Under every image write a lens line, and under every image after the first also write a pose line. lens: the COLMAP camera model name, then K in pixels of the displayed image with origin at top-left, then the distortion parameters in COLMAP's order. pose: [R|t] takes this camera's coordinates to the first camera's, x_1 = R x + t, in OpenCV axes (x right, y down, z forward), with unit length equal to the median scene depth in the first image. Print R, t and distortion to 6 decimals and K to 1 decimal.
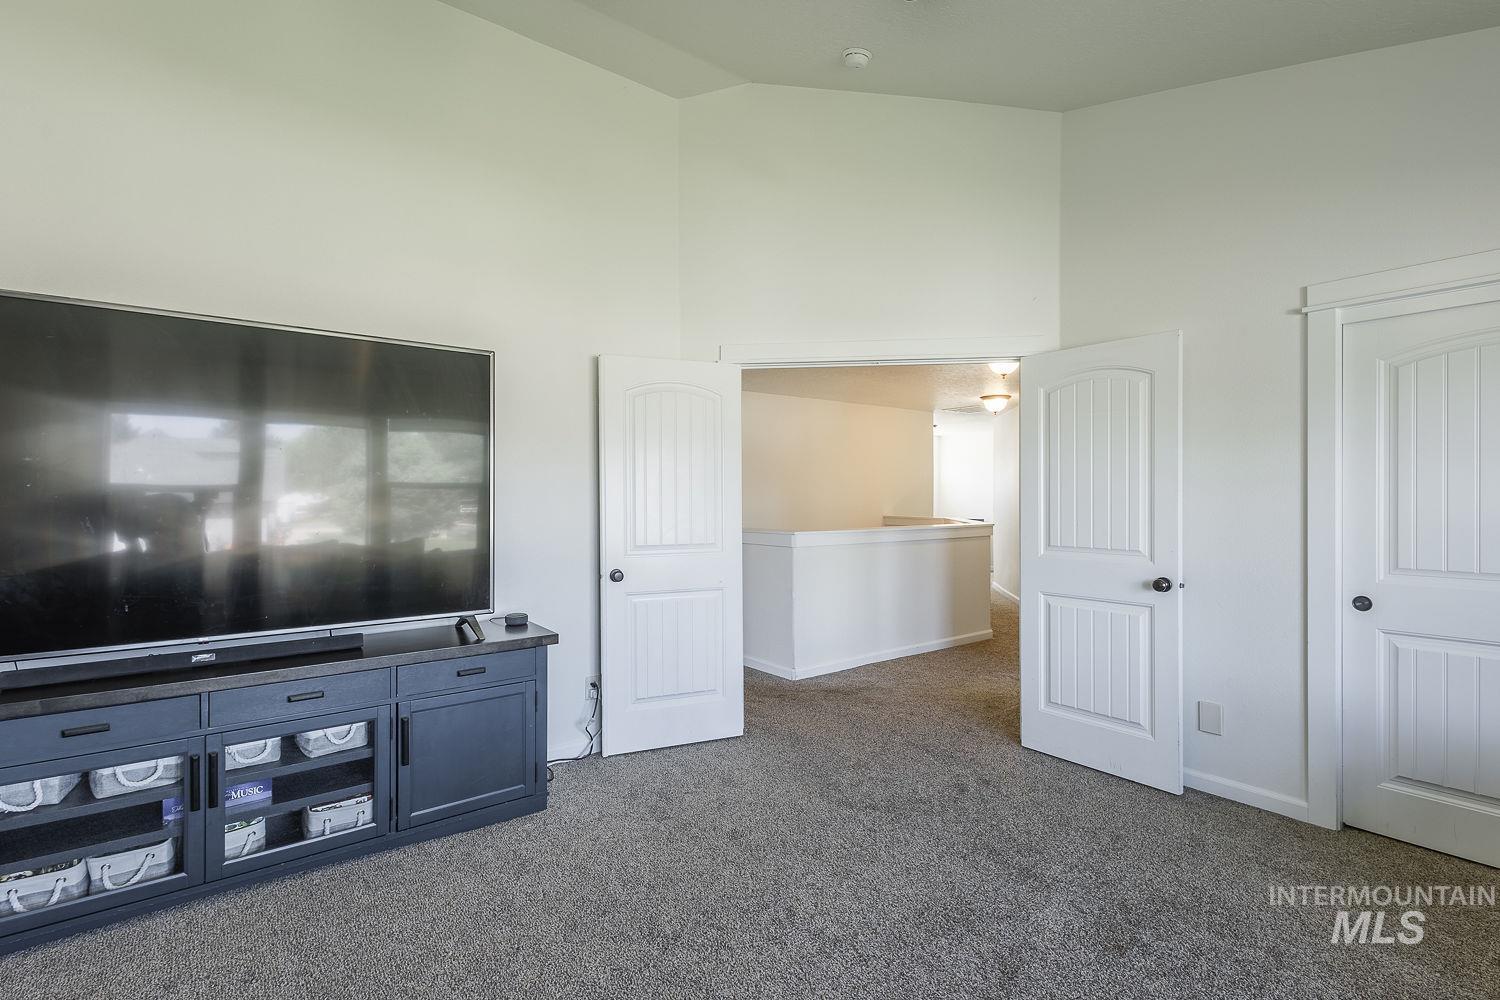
lens RADIAL K [[697.1, 0, 760.8], [0, 697.1, 501.3], [0, 0, 1]] dist [0.004384, 0.000380]
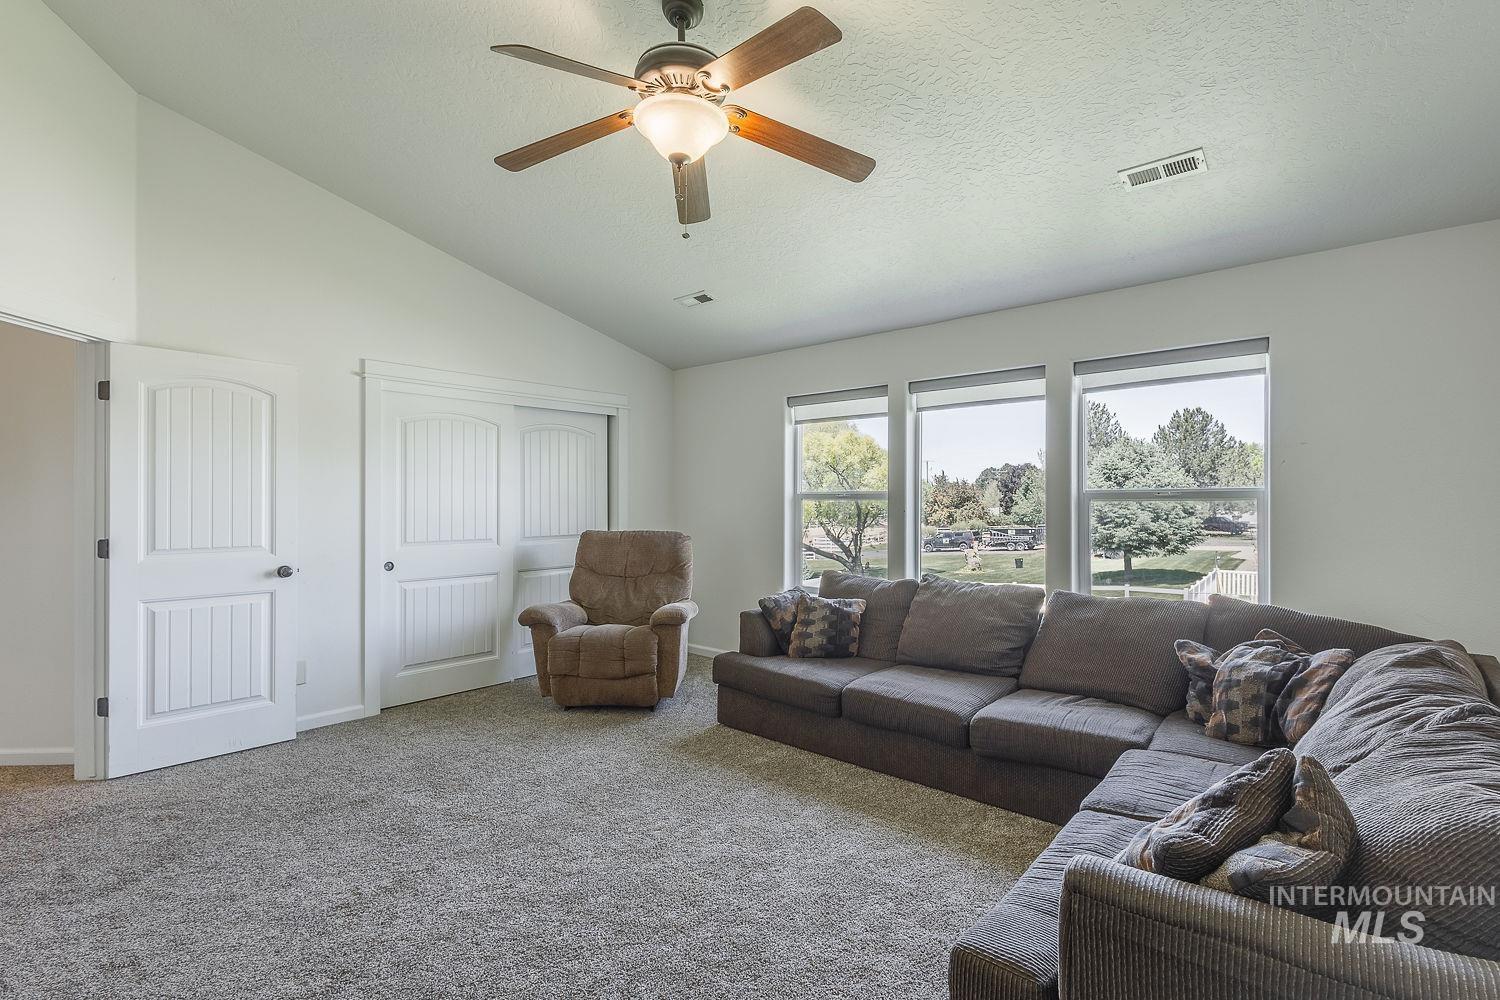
lens RADIAL K [[697.1, 0, 745.0], [0, 697.1, 494.8], [0, 0, 1]] dist [0.004384, 0.000380]
pose [[-0.178576, 0.009348, 0.983882, -0.762400], [0.001644, 0.999956, -0.009203, -0.001922], [-0.983925, -0.000026, -0.178583, 0.425872]]
